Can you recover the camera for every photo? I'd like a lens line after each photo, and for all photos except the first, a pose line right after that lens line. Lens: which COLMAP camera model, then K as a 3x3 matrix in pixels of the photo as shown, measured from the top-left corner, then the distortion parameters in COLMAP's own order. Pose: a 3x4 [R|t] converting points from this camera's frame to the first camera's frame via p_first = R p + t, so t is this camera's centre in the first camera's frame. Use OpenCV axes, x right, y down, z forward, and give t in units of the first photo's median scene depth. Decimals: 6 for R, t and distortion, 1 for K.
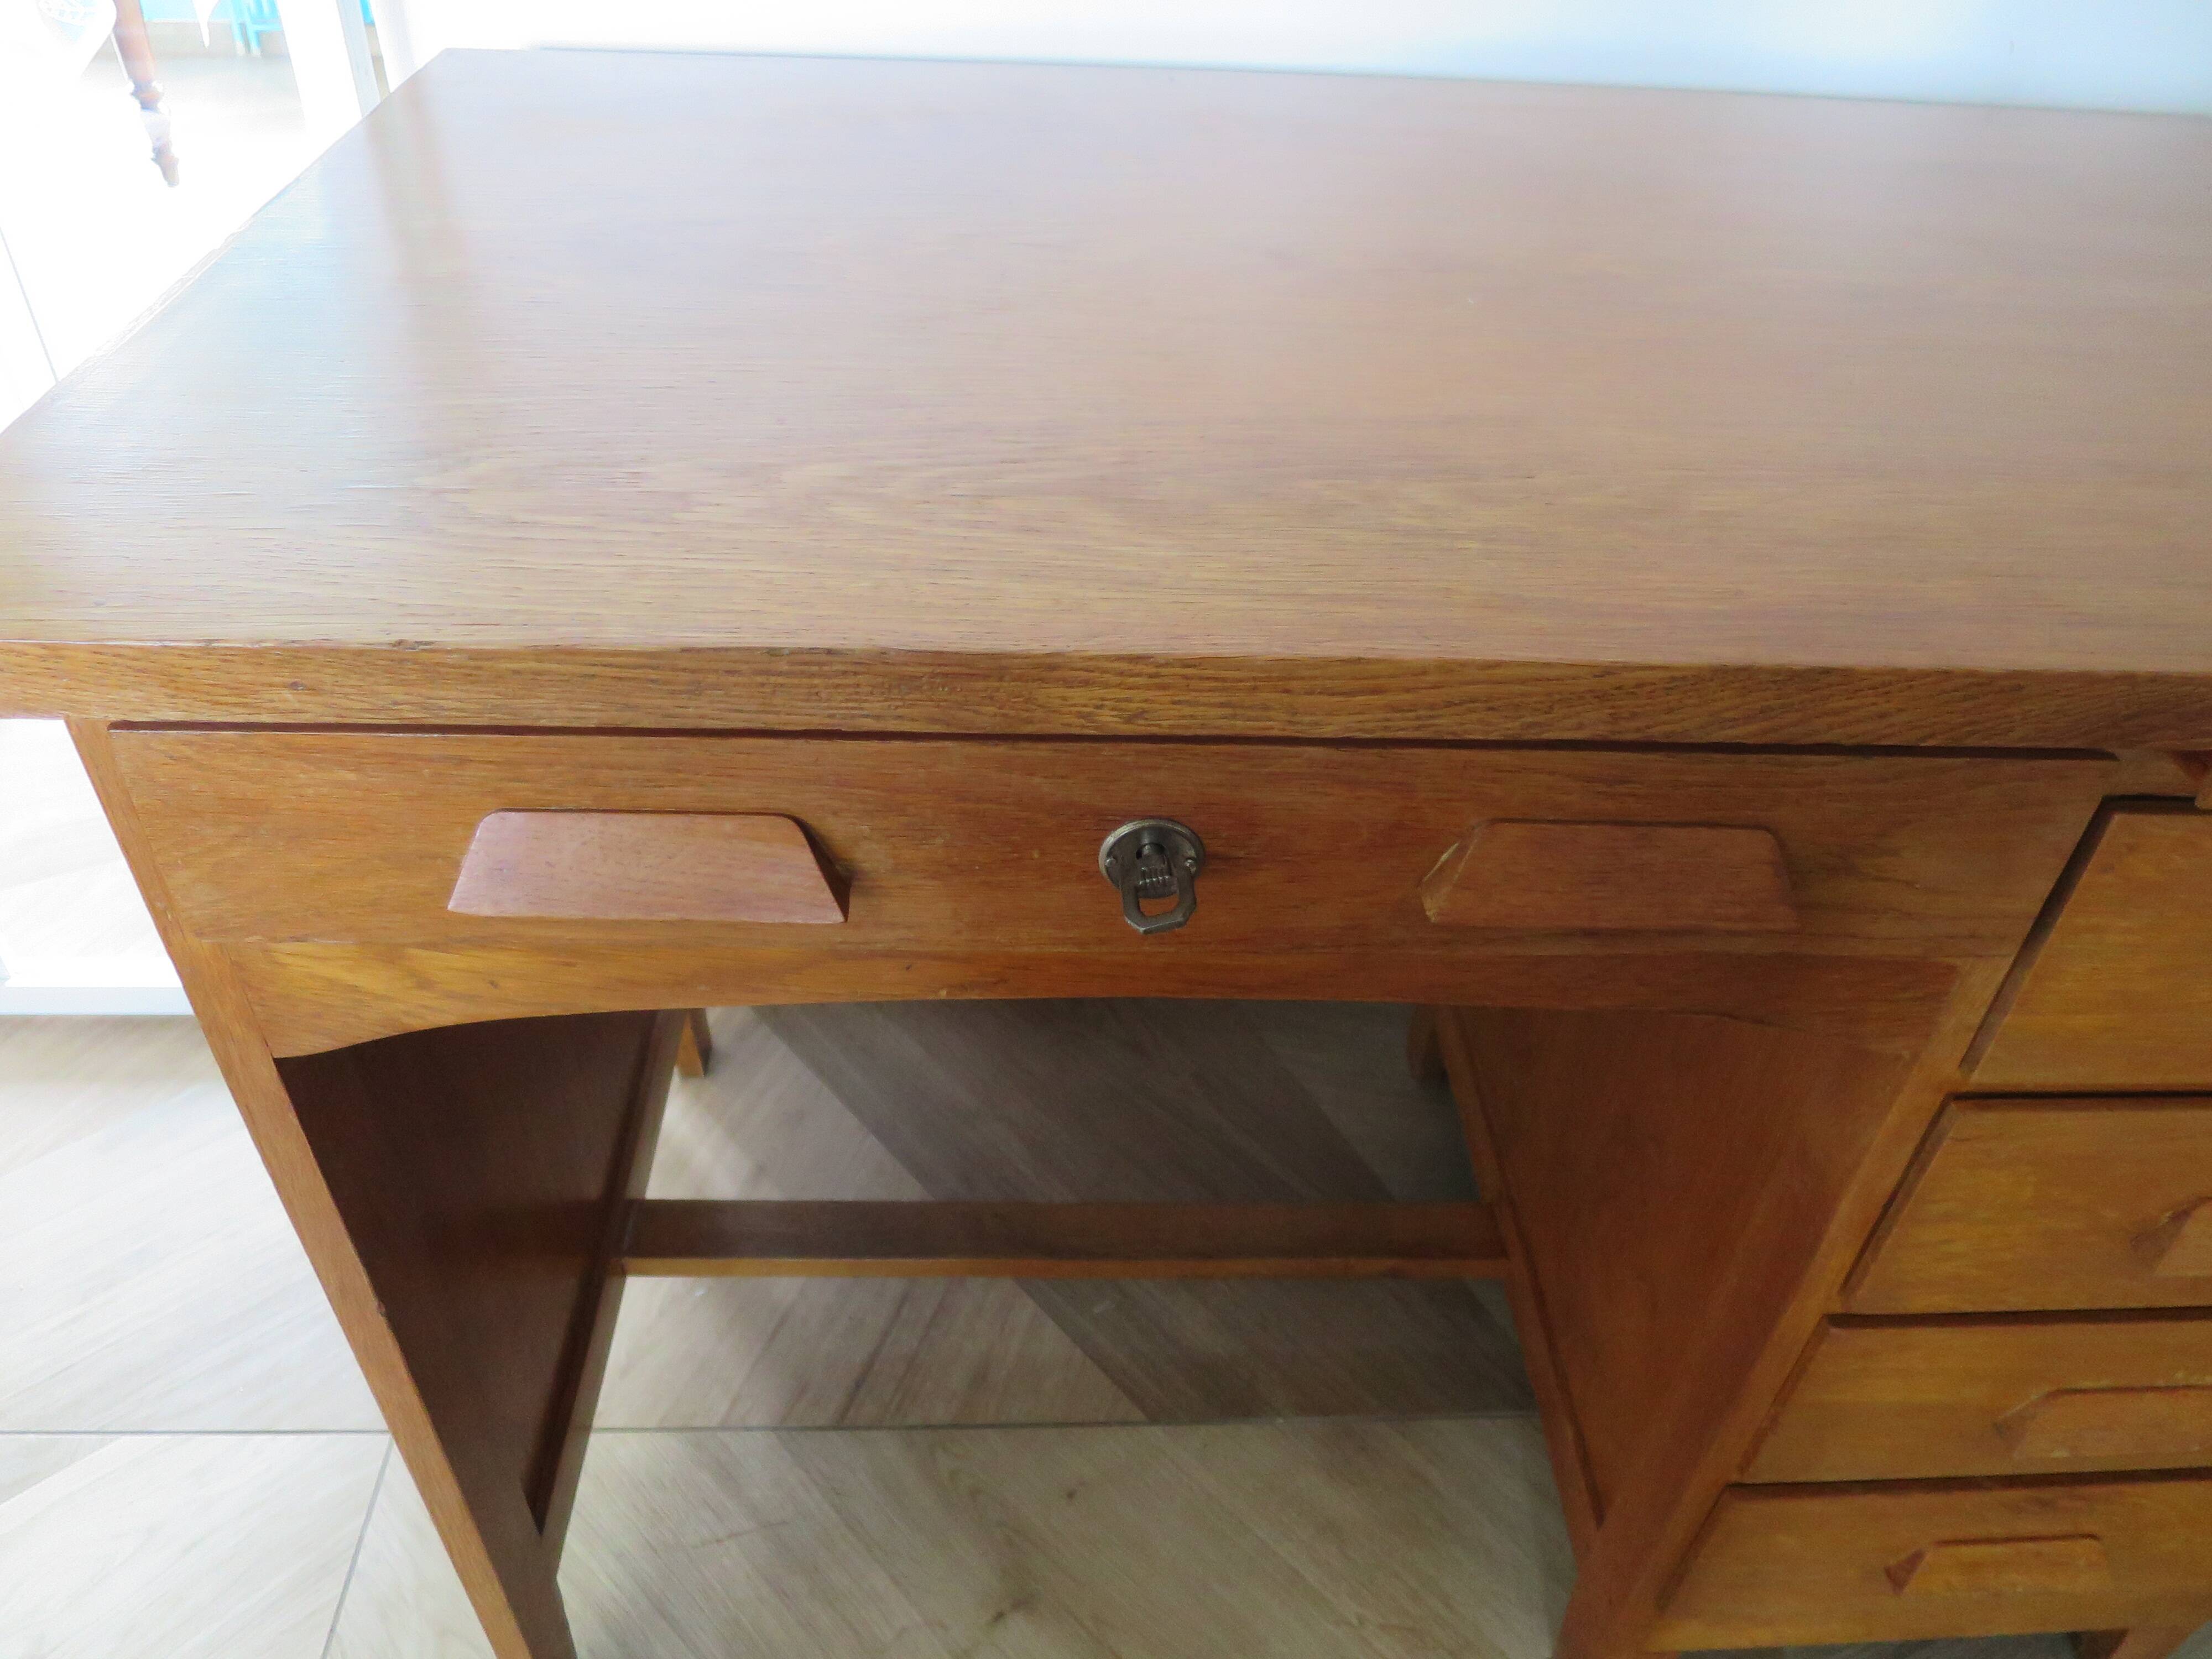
lens RADIAL K [[1597.7, 0, 1105.6], [0, 1597.7, 825.6], [0, 0, 1]] dist [-0.046434, 0.011592]
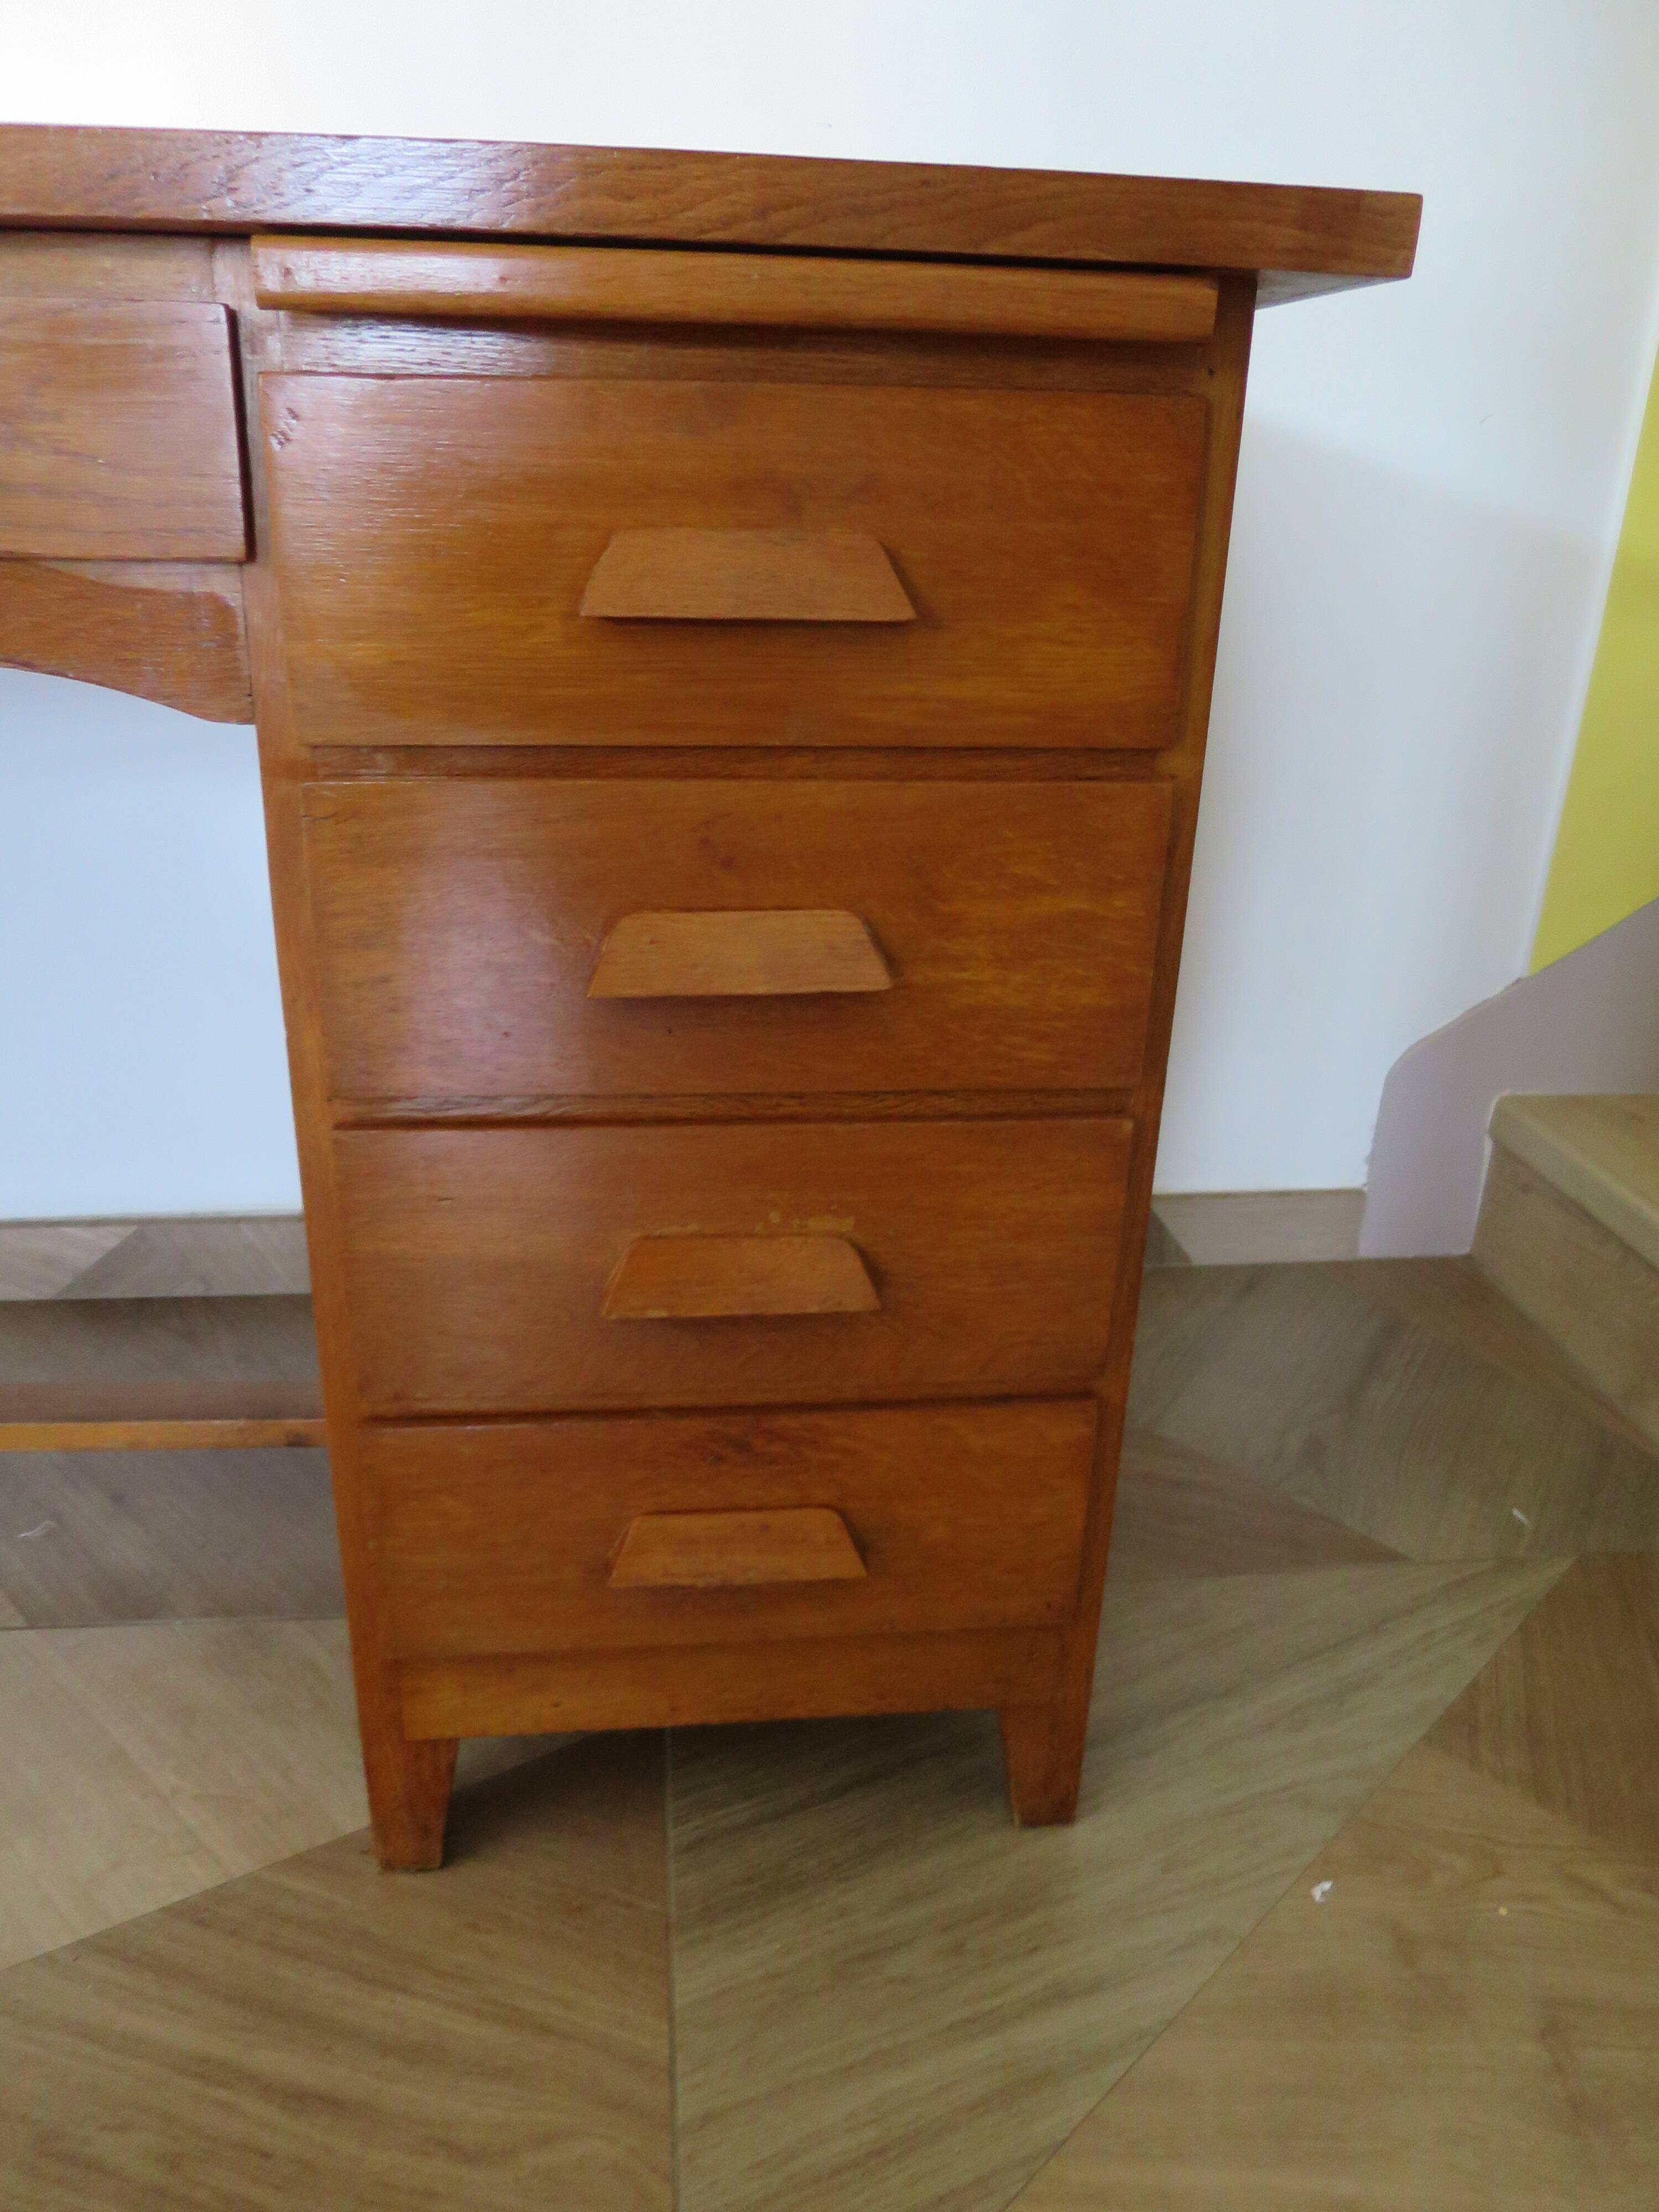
lens RADIAL K [[1597.7, 0, 836.1], [0, 1597.7, 1098.3], [0, 0, 1]] dist [-0.046434, 0.011592]
pose [[0.997585, -0.034214, 0.060443, 0.506490], [0.050274, 0.956160, -0.288498, 0.424971], [-0.047922, 0.290840, 0.955571, 0.047964]]
